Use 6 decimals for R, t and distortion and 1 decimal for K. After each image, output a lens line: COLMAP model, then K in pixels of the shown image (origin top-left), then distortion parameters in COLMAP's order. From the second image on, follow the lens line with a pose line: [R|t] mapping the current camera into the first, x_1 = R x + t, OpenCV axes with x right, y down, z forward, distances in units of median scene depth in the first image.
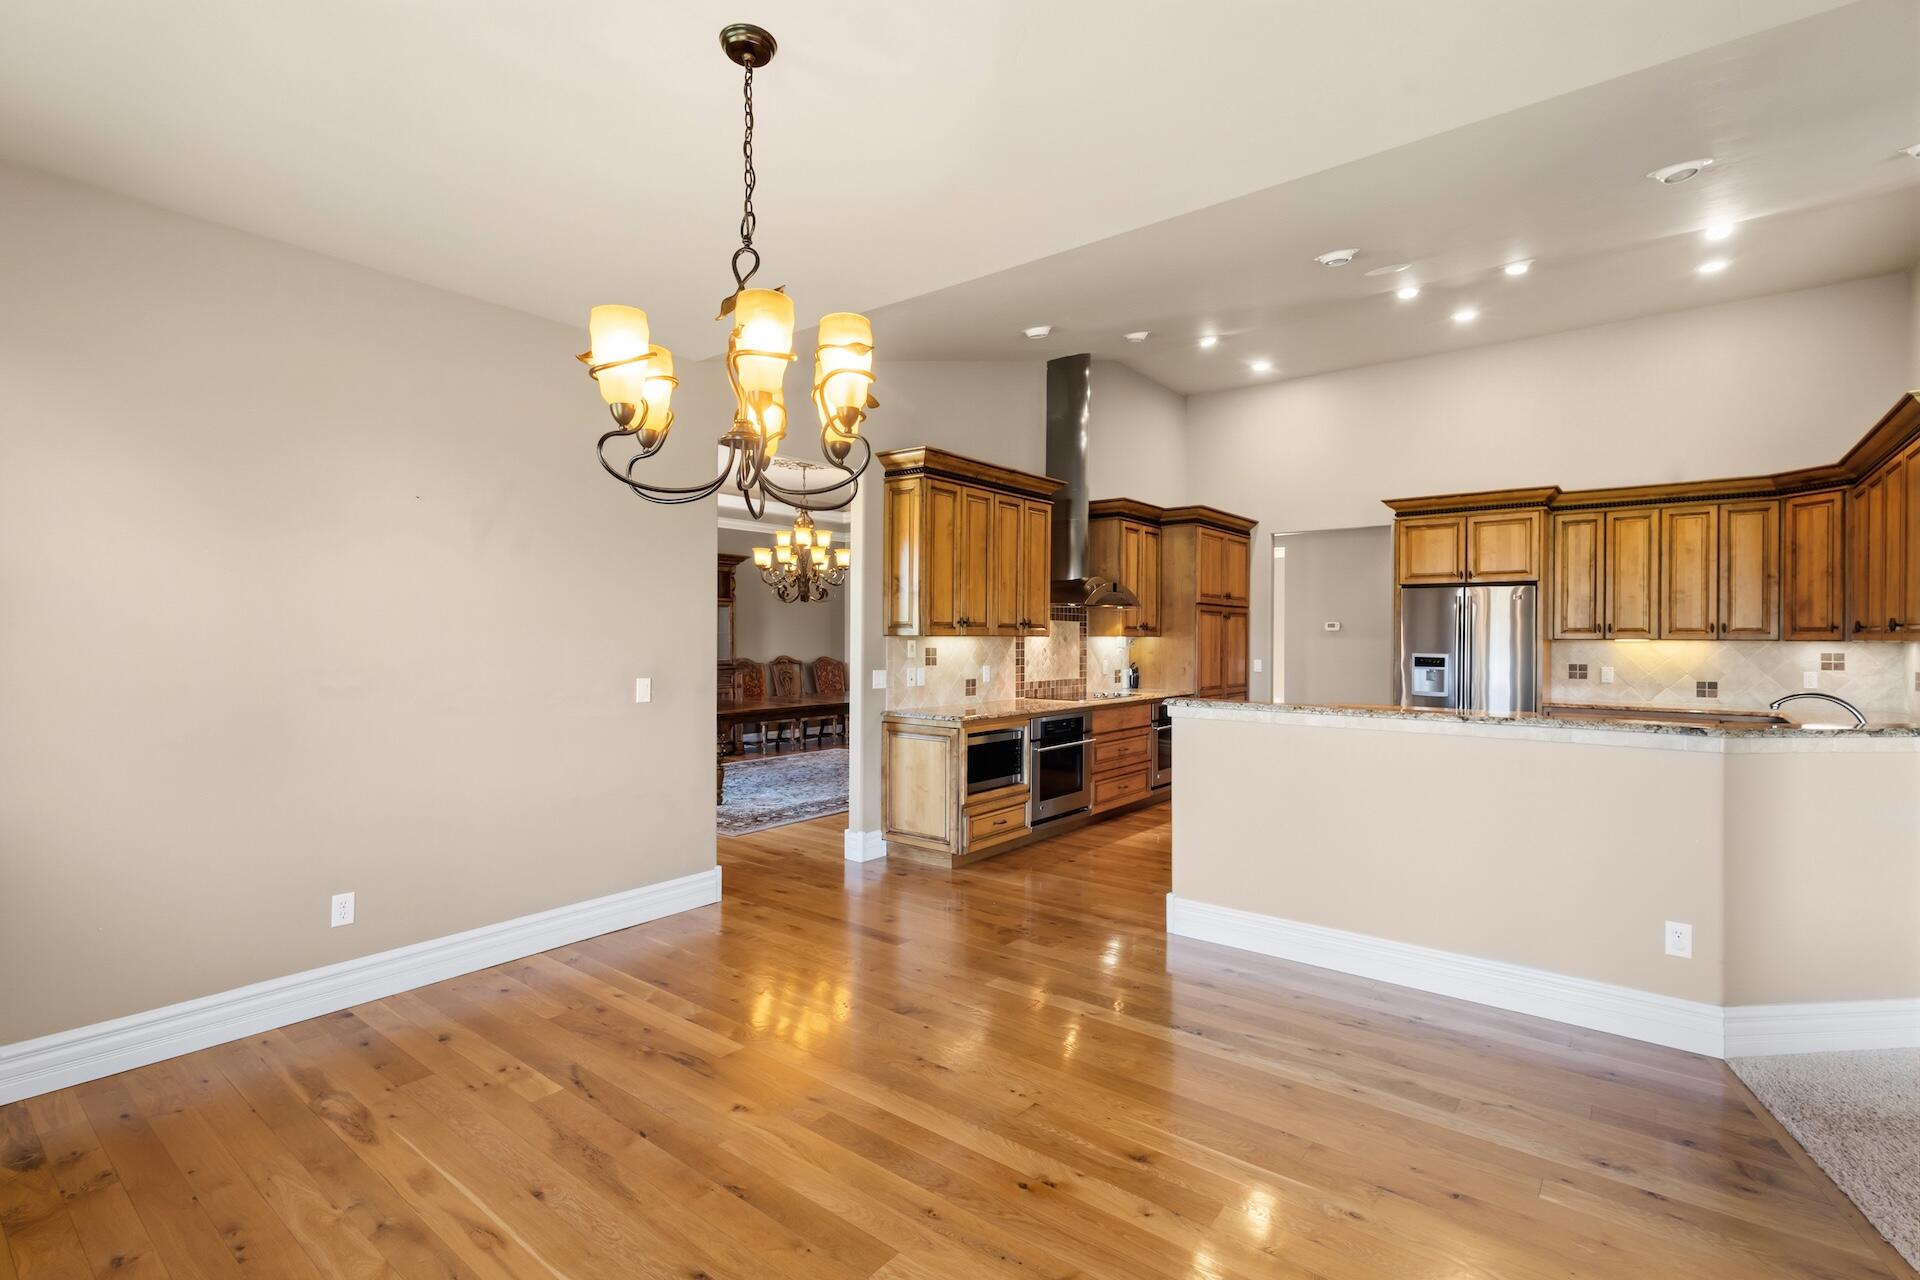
lens RADIAL K [[892.1, 0, 960.0], [0, 892.1, 640.0], [0, 0, 1]] dist [0.003447, 0.000533]
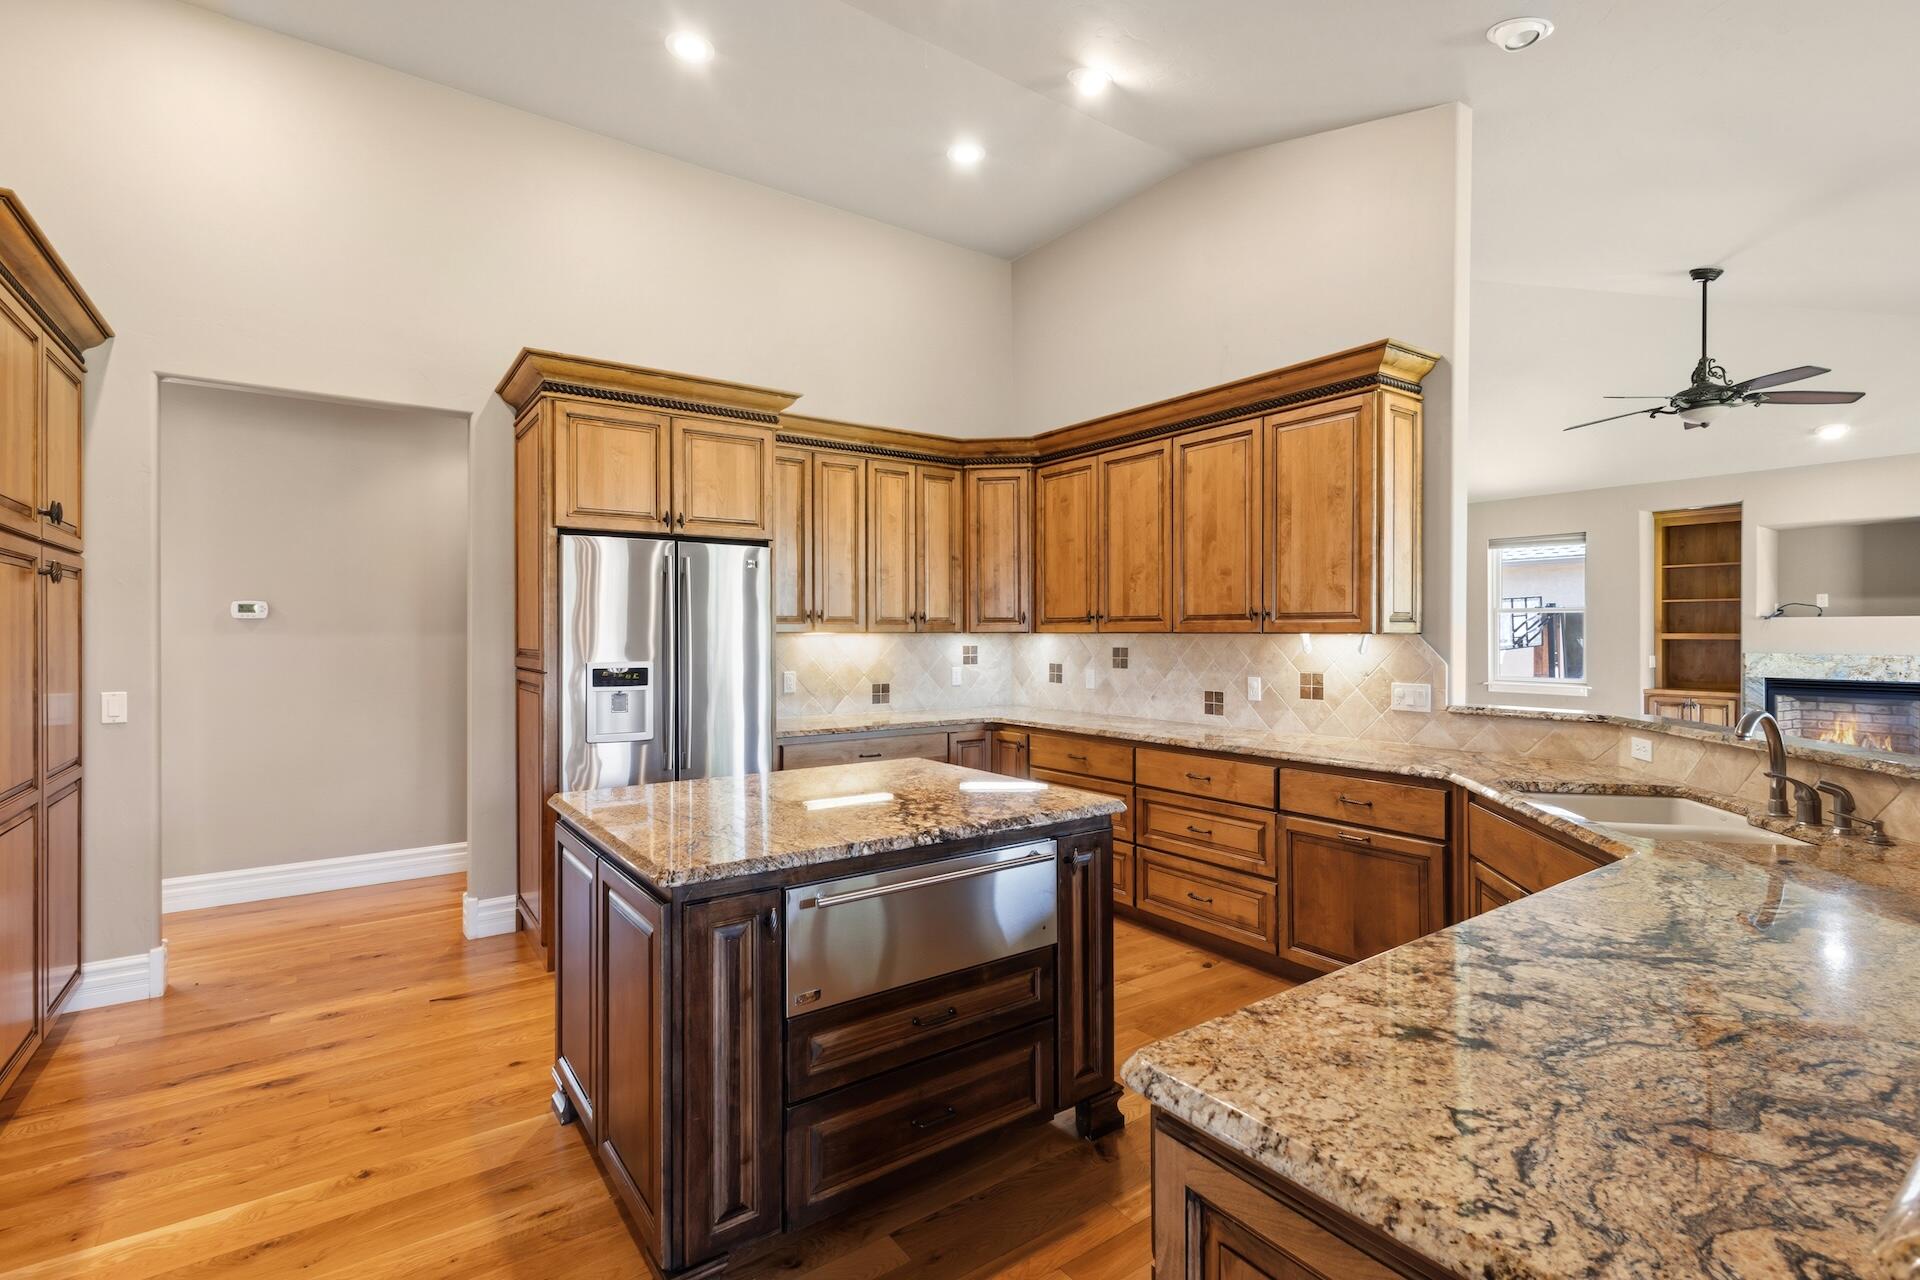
lens RADIAL K [[892.1, 0, 960.0], [0, 892.1, 640.0], [0, 0, 1]] dist [0.003447, 0.000533]
pose [[0.275458, -0.014582, 0.961203, 0.078070], [0.006503, 0.999890, 0.013305, -0.003656], [-0.961291, 0.002585, 0.275523, 0.708202]]
